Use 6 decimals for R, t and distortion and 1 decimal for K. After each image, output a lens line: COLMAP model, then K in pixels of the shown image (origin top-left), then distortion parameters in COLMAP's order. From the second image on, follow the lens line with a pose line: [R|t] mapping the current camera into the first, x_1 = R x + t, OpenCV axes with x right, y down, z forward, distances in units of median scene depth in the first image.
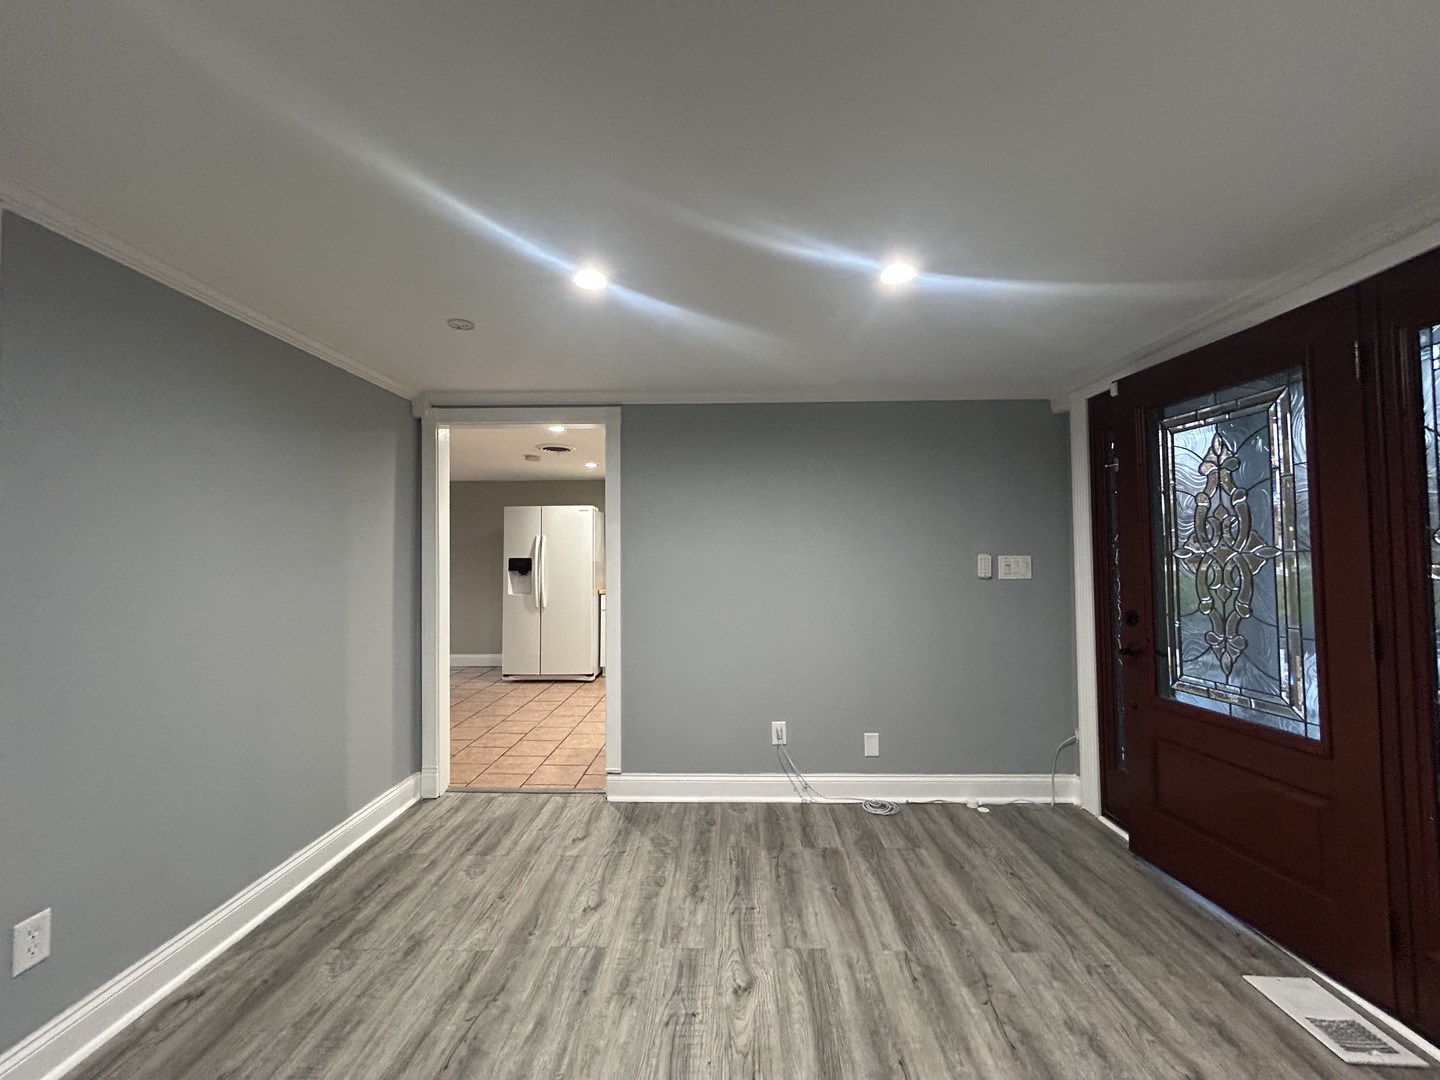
lens RADIAL K [[587.3, 0, 719.8], [0, 587.3, 538.6], [0, 0, 1]] dist [0.000111, 0.000031]
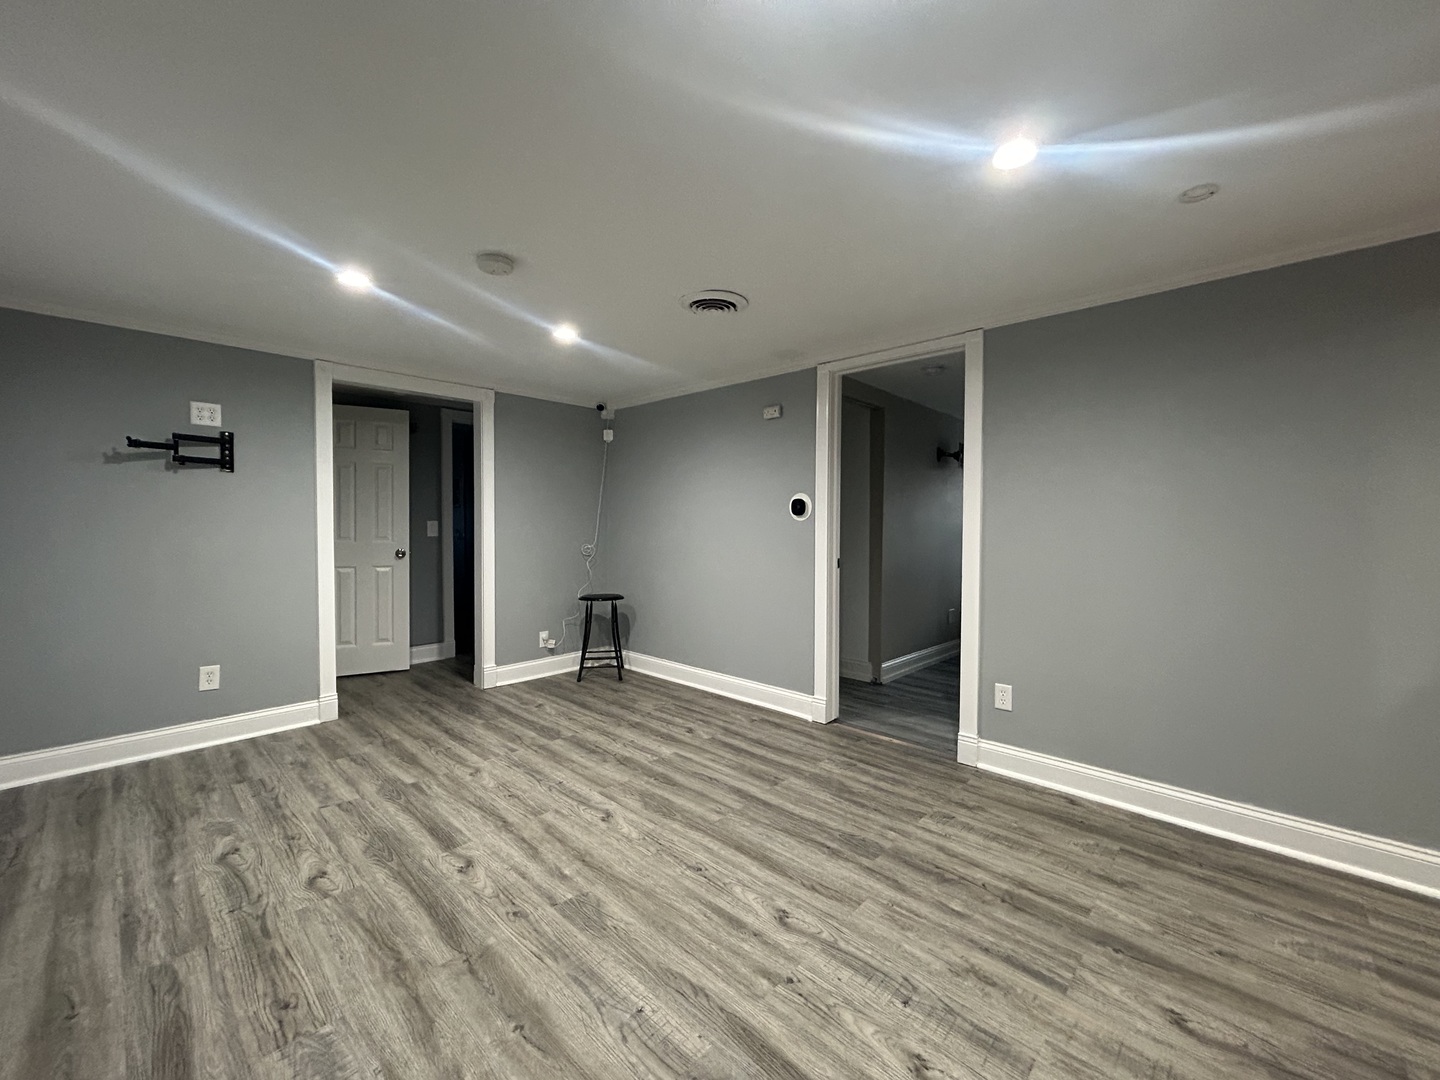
lens RADIAL K [[587.3, 0, 721.3], [0, 587.3, 534.4], [0, 0, 1]] dist [0.000111, 0.000031]
pose [[-0.675168, 0.016600, -0.737477, 0.710216], [0.022186, 0.999751, 0.002192, 0.087801], [0.737330, -0.014882, -0.675369, 1.271581]]
